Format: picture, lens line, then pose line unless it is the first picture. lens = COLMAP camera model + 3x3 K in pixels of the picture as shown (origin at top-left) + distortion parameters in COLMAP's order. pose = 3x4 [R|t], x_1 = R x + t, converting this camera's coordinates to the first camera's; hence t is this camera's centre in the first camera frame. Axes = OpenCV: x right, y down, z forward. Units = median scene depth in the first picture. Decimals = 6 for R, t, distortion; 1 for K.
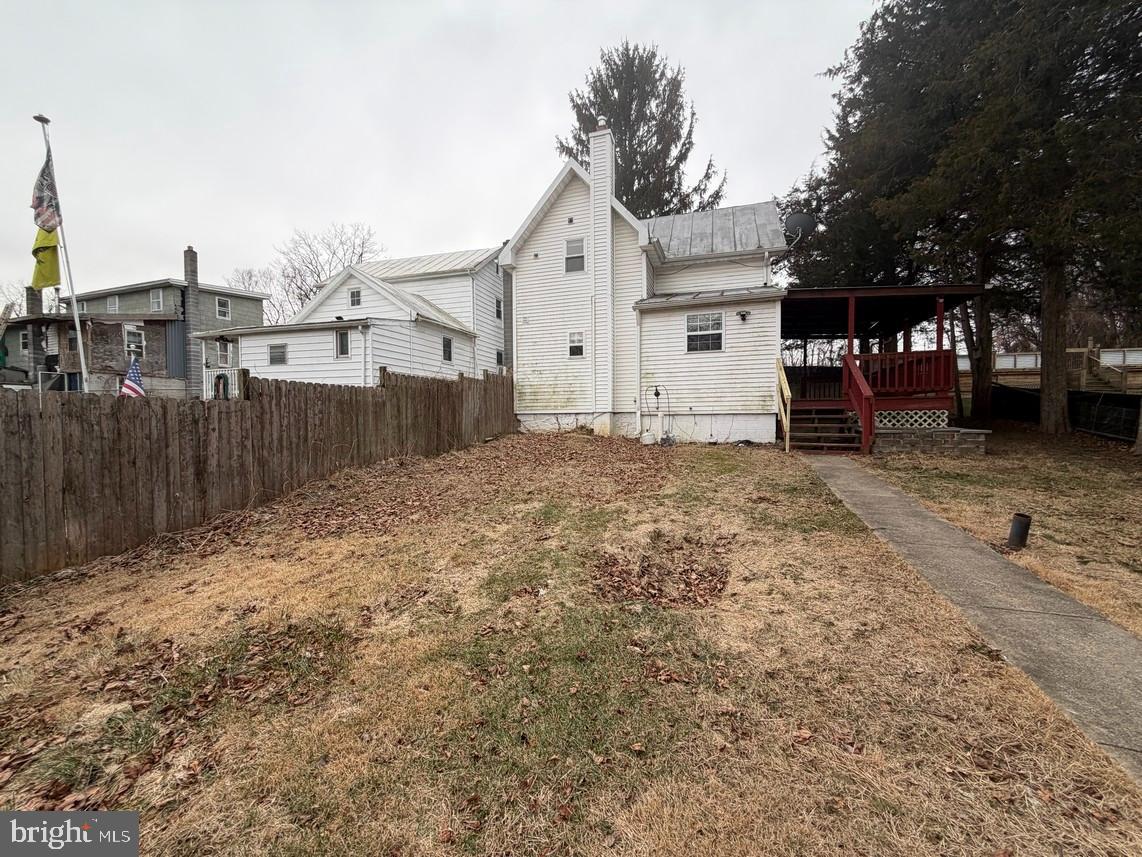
lens RADIAL K [[451.9, 0, 566.6], [0, 451.9, 431.2], [0, 0, 1]] dist [0.000855, 0.000045]
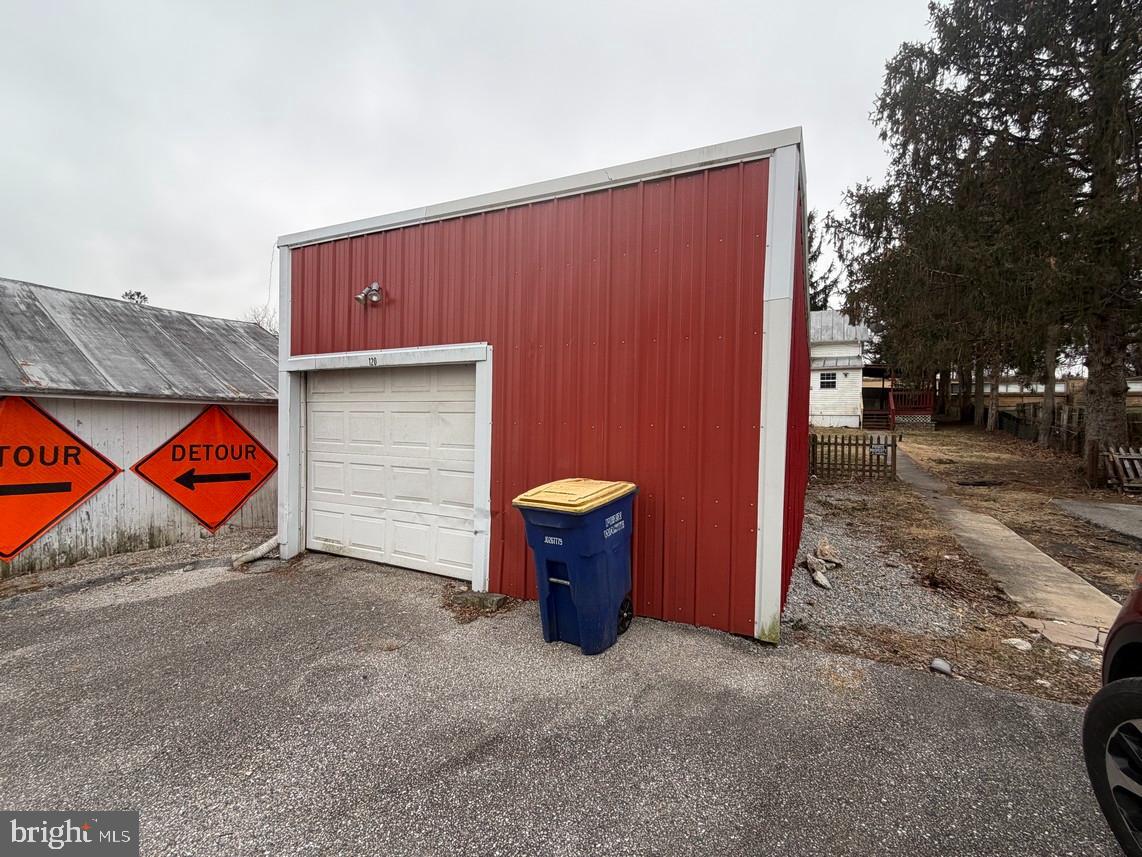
lens RADIAL K [[504.6, 0, 572.3], [0, 504.6, 429.4], [0, 0, 1]] dist [0.000609, 0.000120]
pose [[0.987870, 0.030318, -0.152292, -0.425724], [-0.033709, 0.999237, -0.019735, 0.094850], [0.151578, 0.024629, 0.988138, -1.266263]]
